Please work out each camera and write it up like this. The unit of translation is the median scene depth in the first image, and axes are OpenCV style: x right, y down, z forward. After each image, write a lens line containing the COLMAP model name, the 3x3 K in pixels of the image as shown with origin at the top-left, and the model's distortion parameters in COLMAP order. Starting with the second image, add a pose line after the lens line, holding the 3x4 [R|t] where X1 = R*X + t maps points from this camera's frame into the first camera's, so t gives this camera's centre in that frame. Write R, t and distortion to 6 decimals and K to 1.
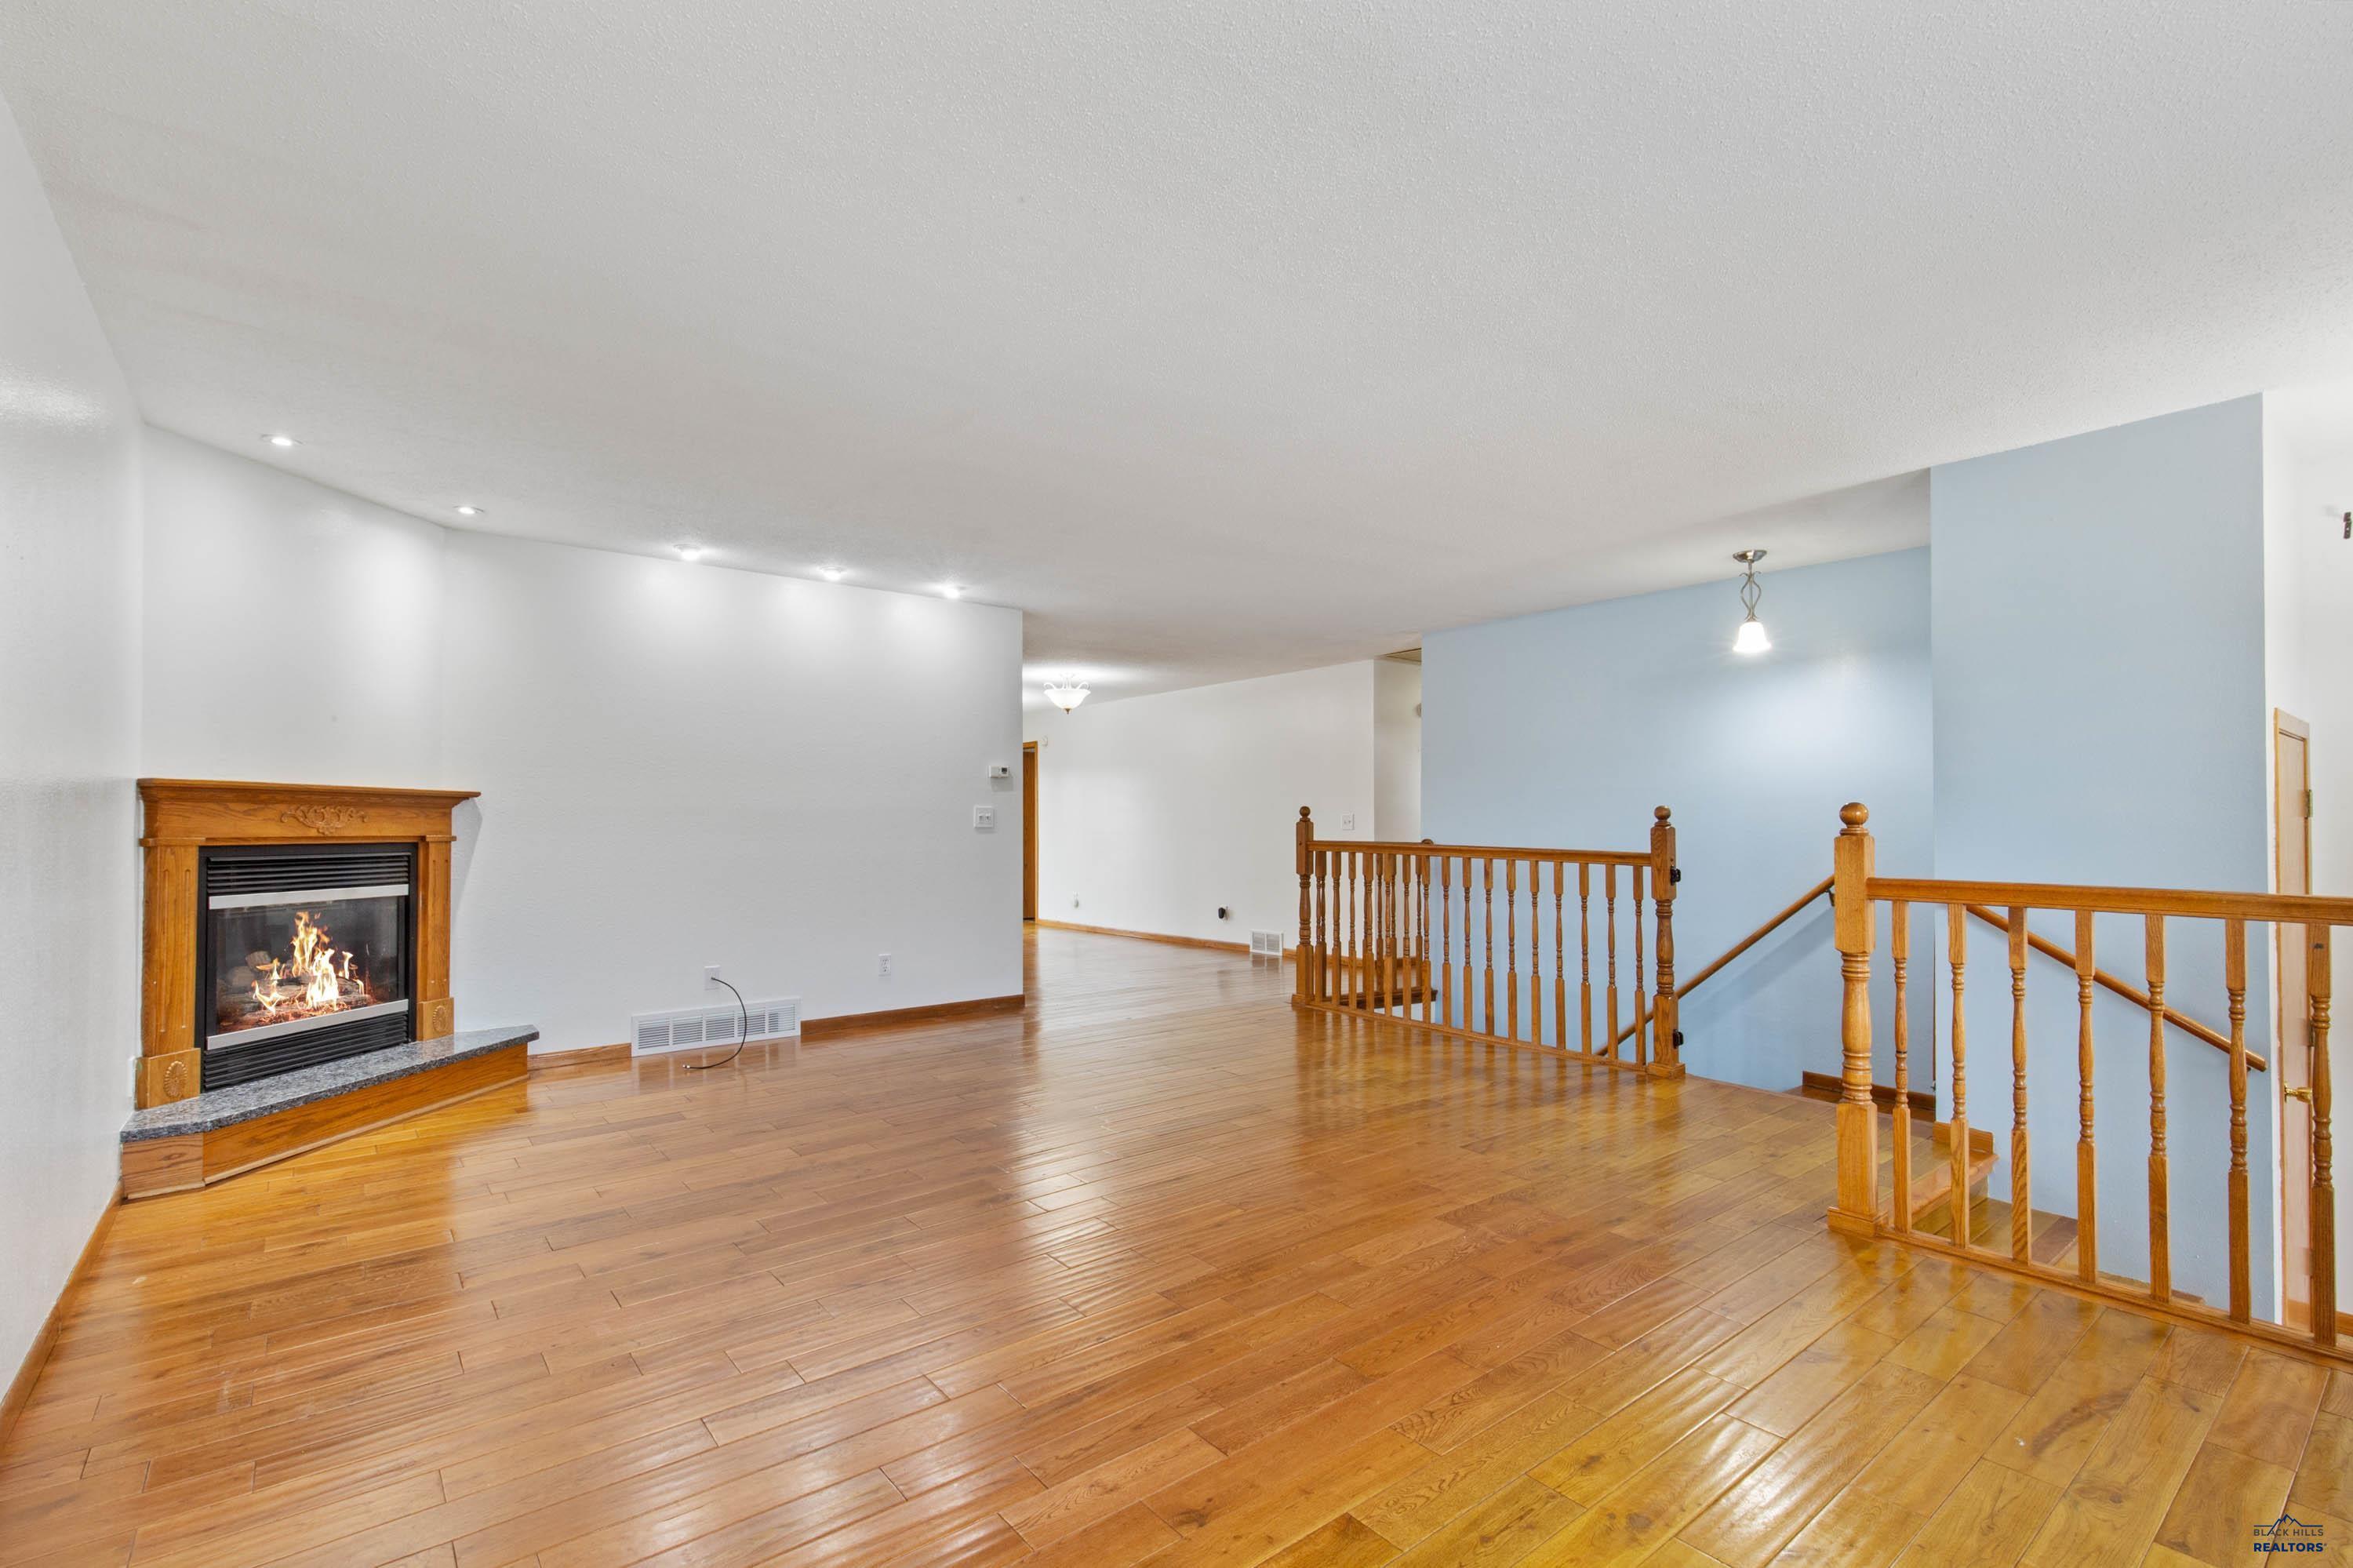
lens RADIAL K [[1072.1, 0, 1181.6], [0, 1072.1, 793.1], [0, 0, 1]] dist [0.005311, -0.000194]
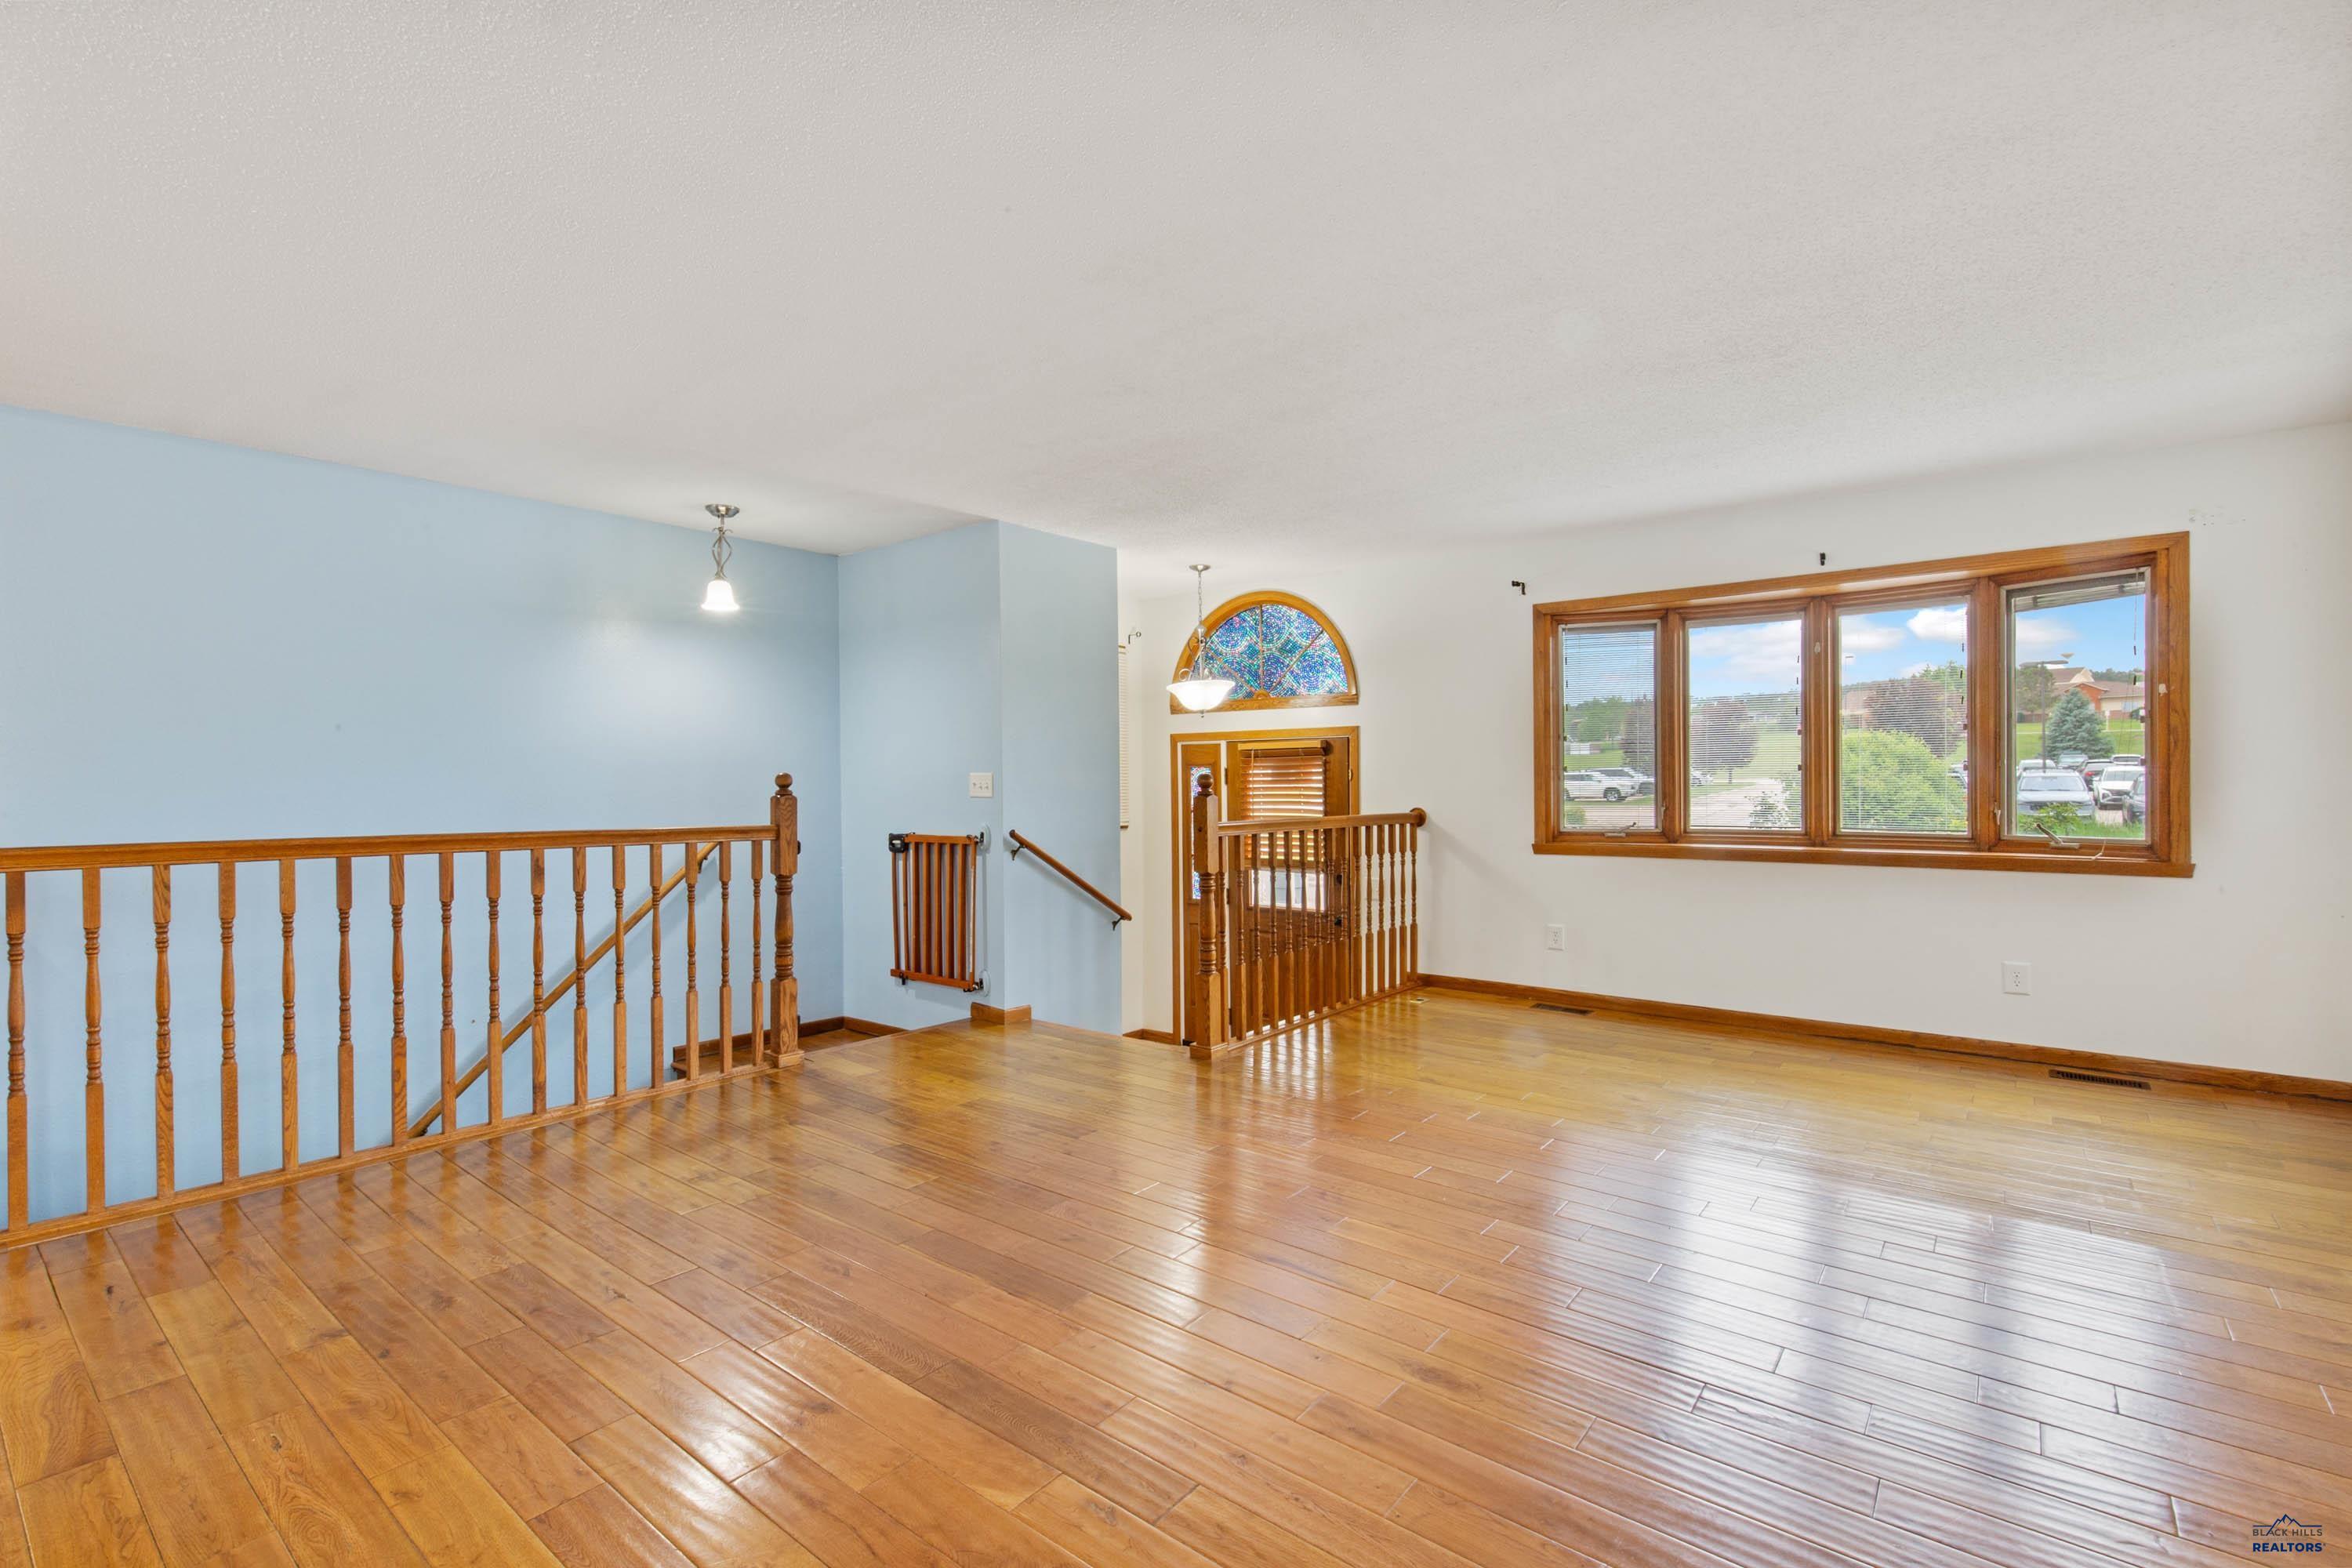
lens RADIAL K [[1071.6, 0, 1178.0], [0, 1071.6, 782.2], [0, 0, 1]] dist [0.005311, -0.000194]
pose [[-0.214157, 0.001820, 0.976798, -0.842617], [-0.014965, 0.999875, -0.005144, 0.031406], [-0.976685, -0.015719, -0.214103, 1.398205]]
